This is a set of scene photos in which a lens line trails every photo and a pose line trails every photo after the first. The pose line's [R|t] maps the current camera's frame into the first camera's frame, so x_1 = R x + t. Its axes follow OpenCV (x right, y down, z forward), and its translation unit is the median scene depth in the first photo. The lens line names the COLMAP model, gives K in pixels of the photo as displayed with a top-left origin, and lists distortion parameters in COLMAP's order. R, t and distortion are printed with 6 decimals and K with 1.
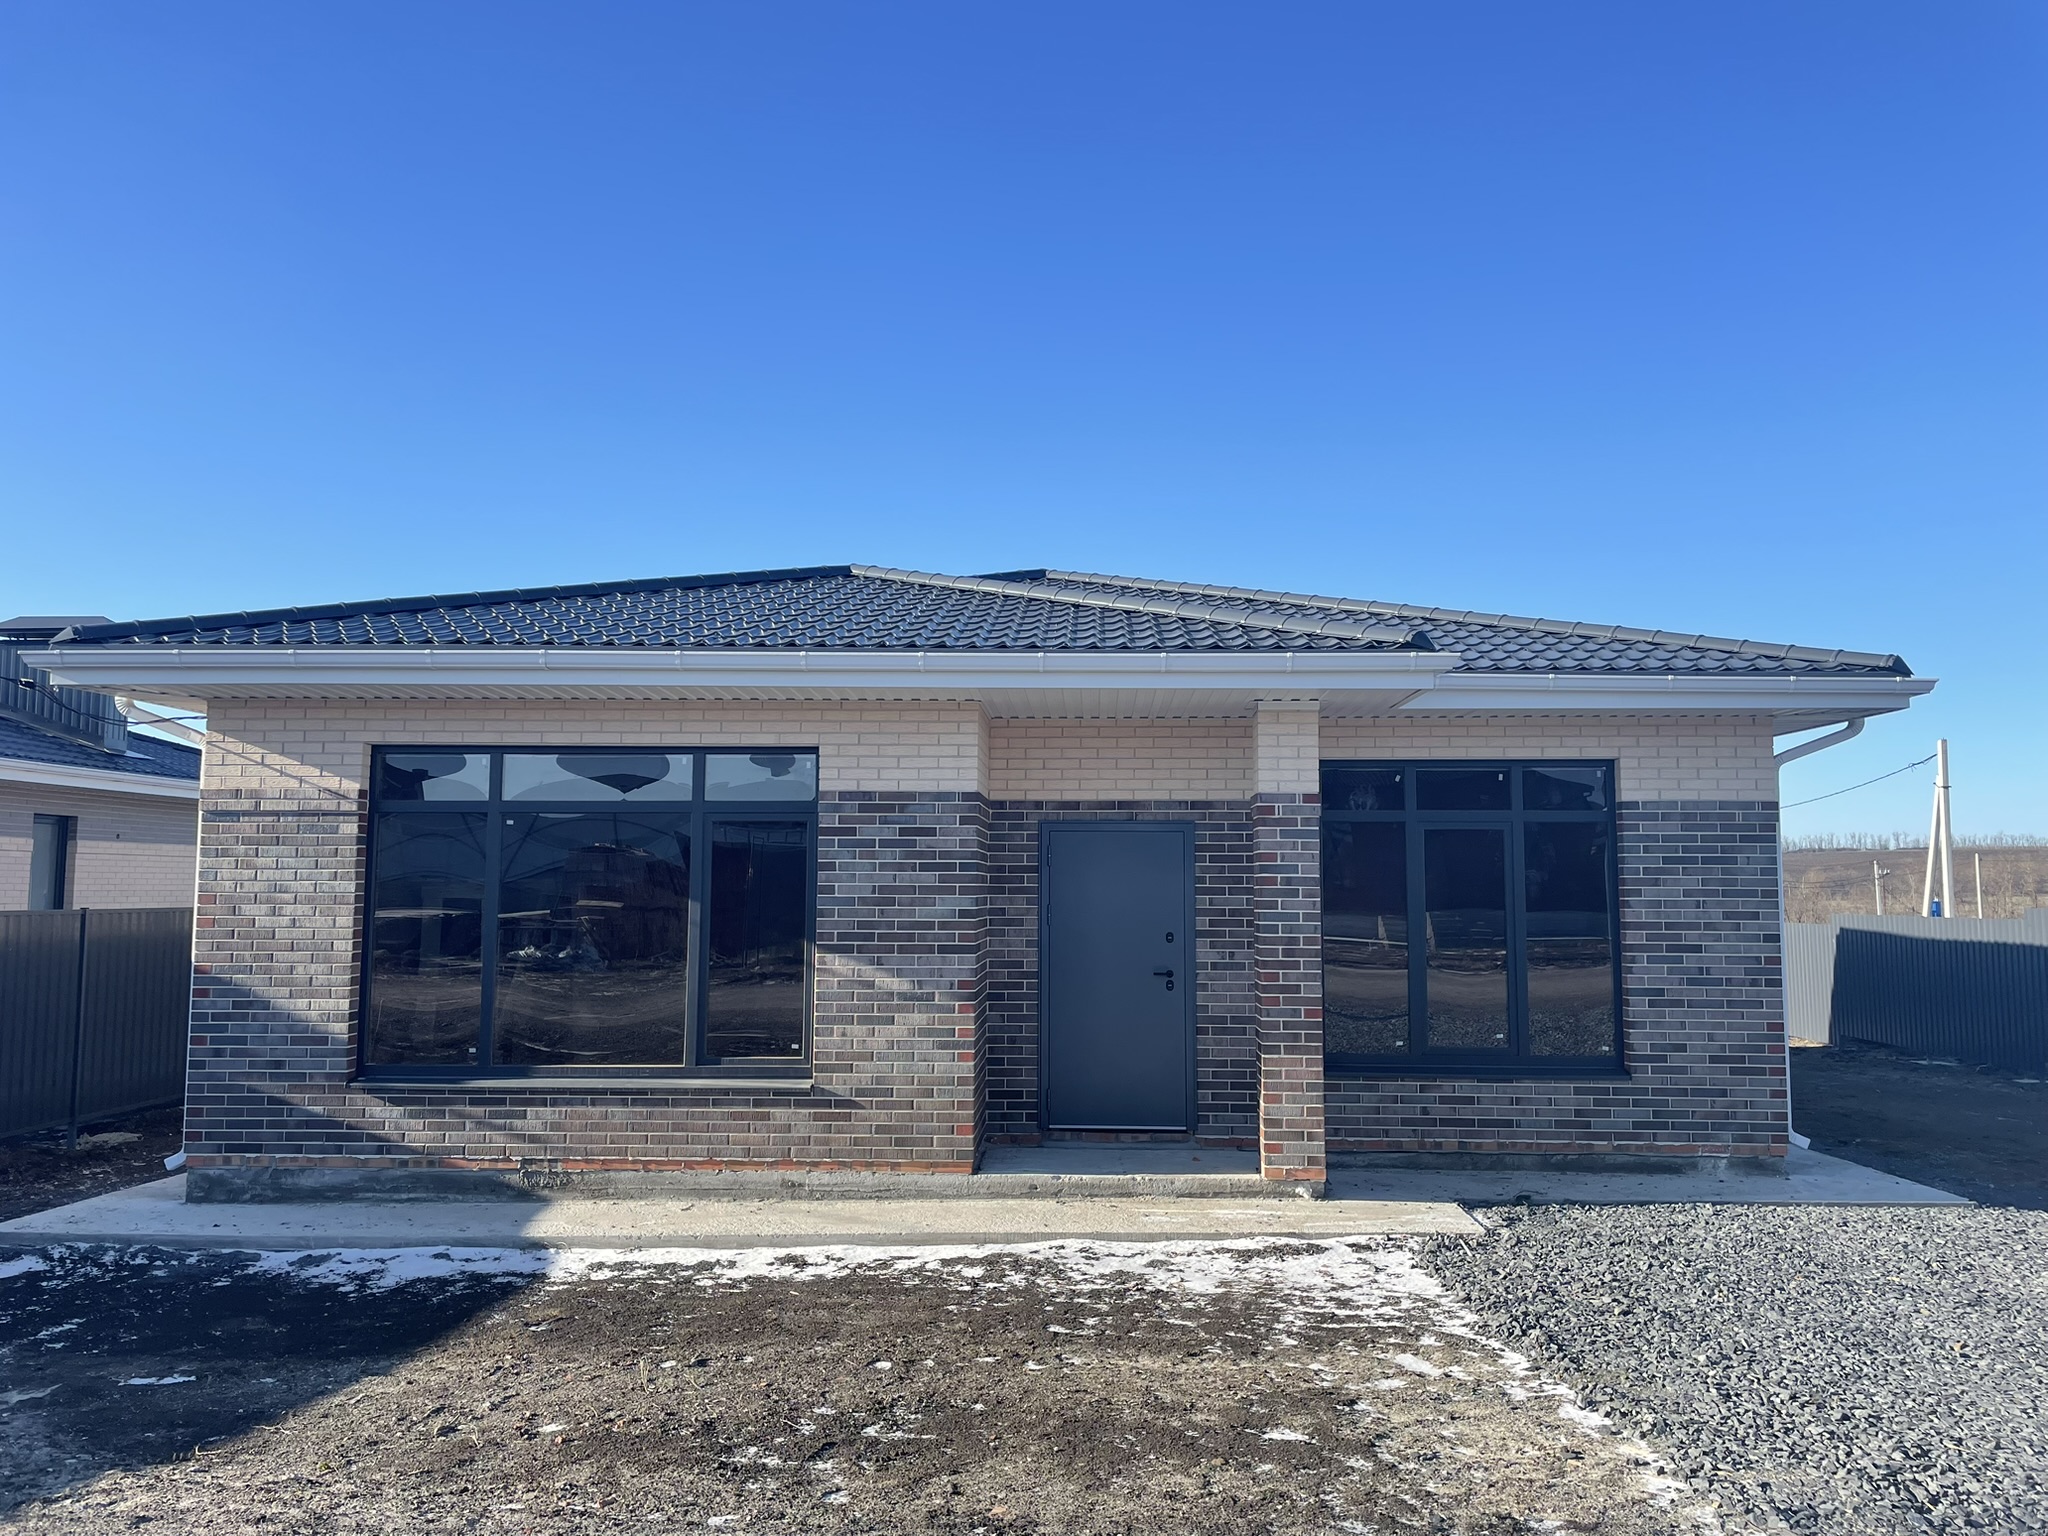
lens RADIAL K [[1565.1, 0, 1021.2], [0, 1565.1, 753.8], [0, 0, 1]] dist [0.067308, -0.087293]
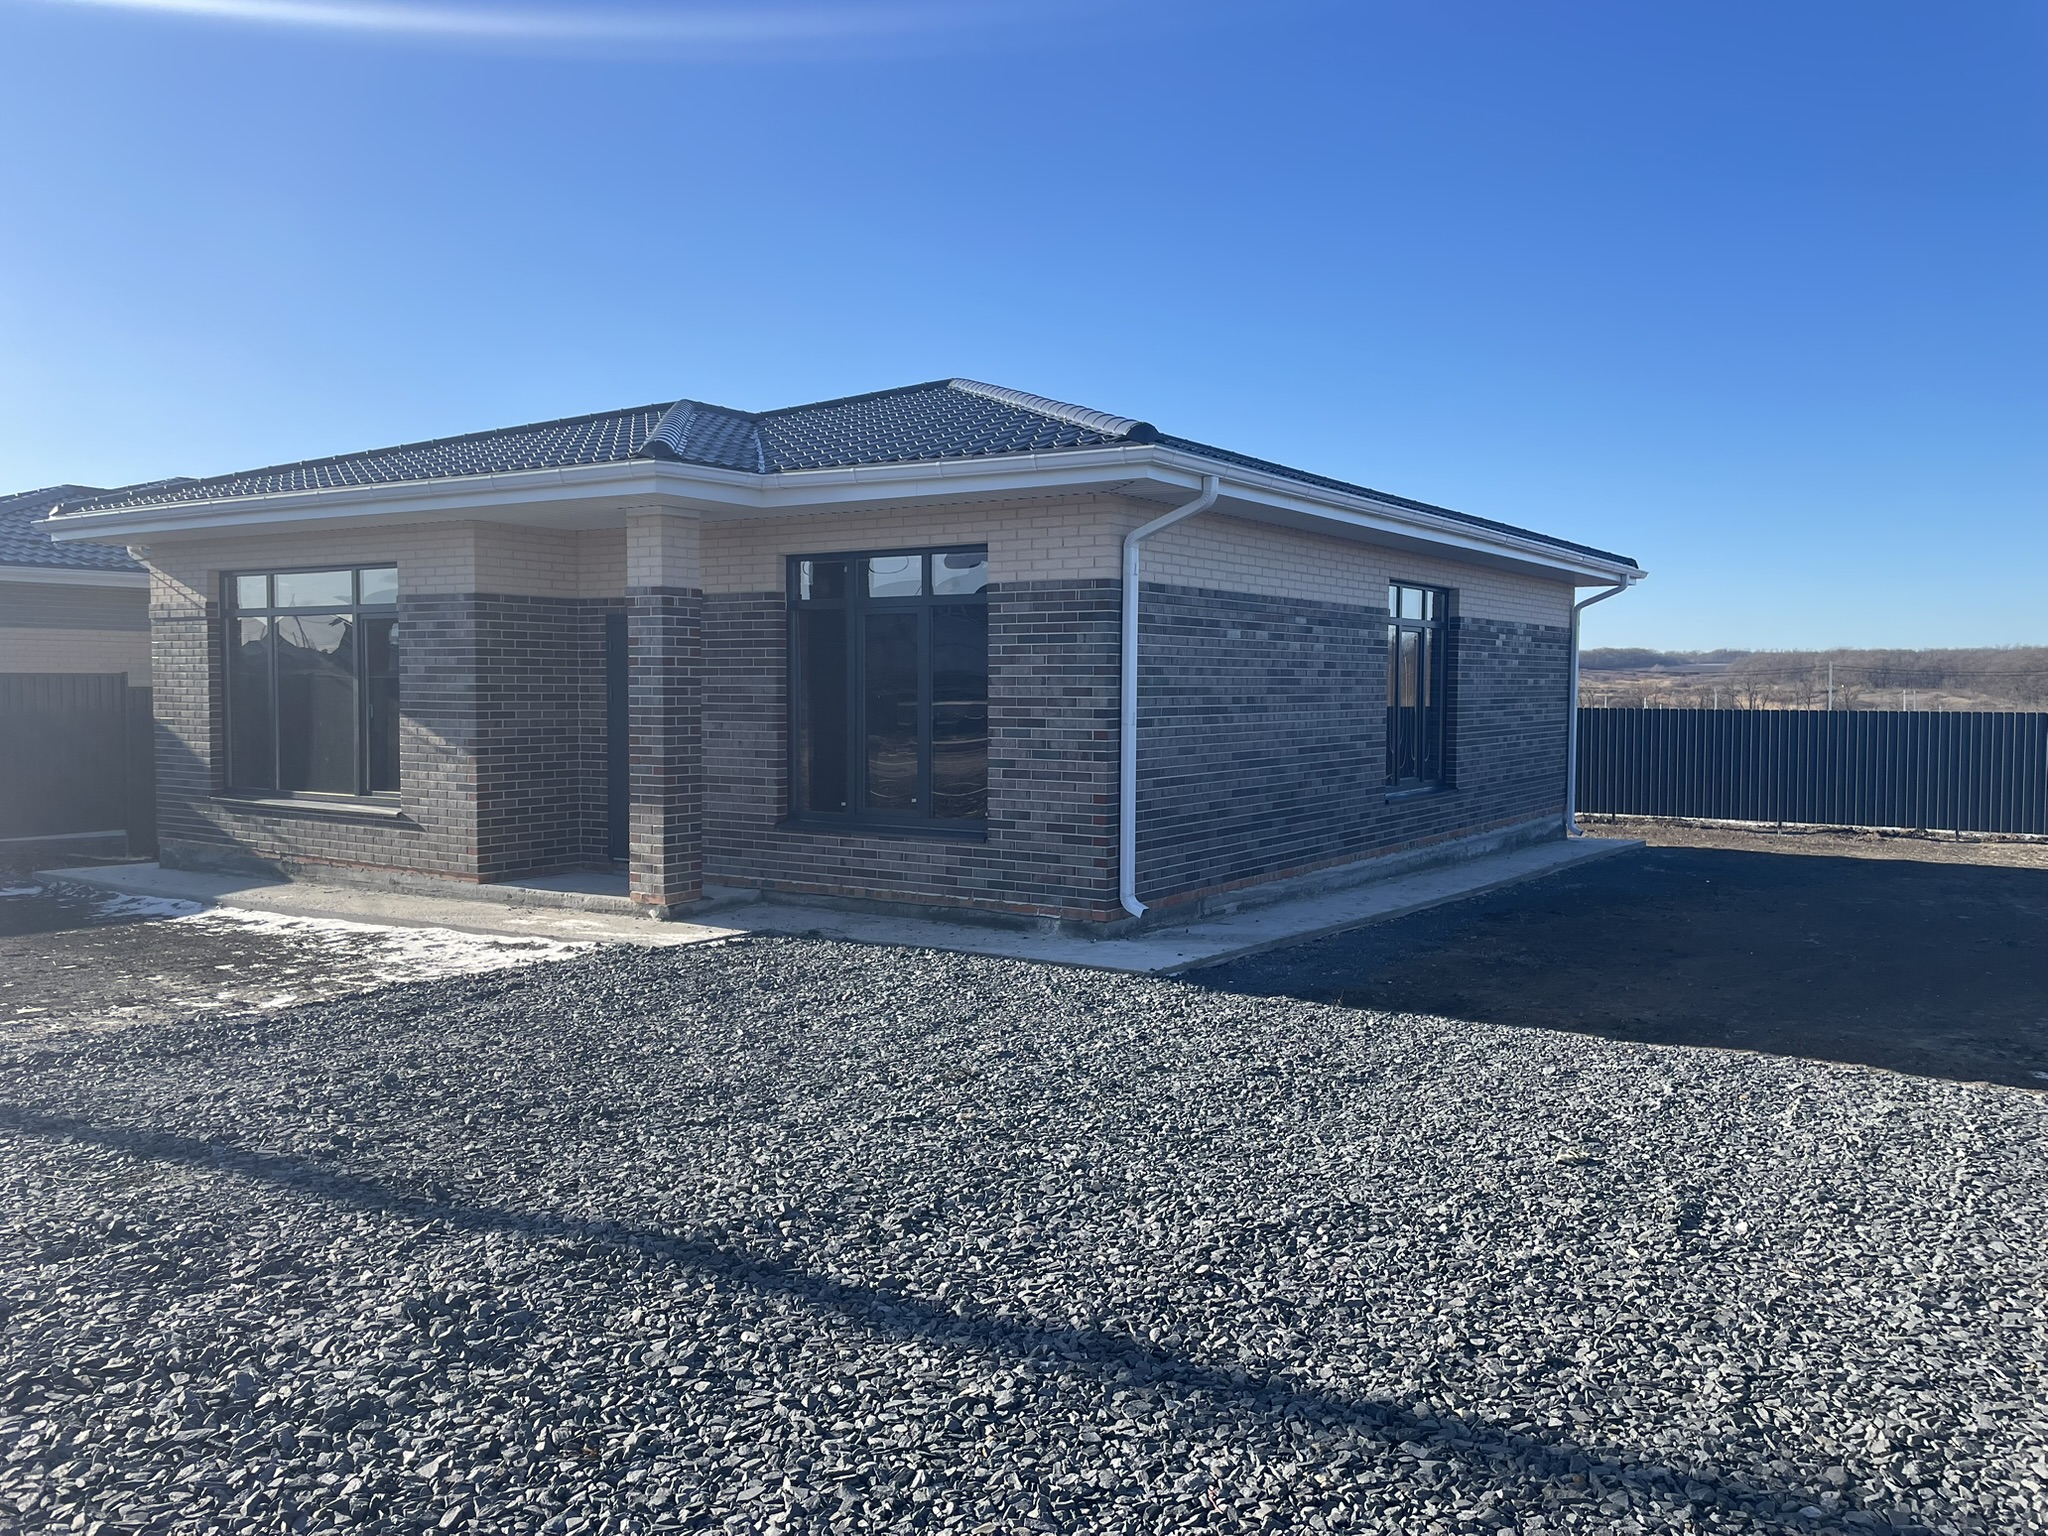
lens RADIAL K [[1565.1, 0, 1021.2], [0, 1565.1, 753.8], [0, 0, 1]] dist [0.067308, -0.087293]
pose [[0.854515, 0.023786, -0.518882, 1.008329], [0.044208, 0.991996, 0.118277, 0.021462], [0.517542, -0.124008, 0.846624, 0.120460]]
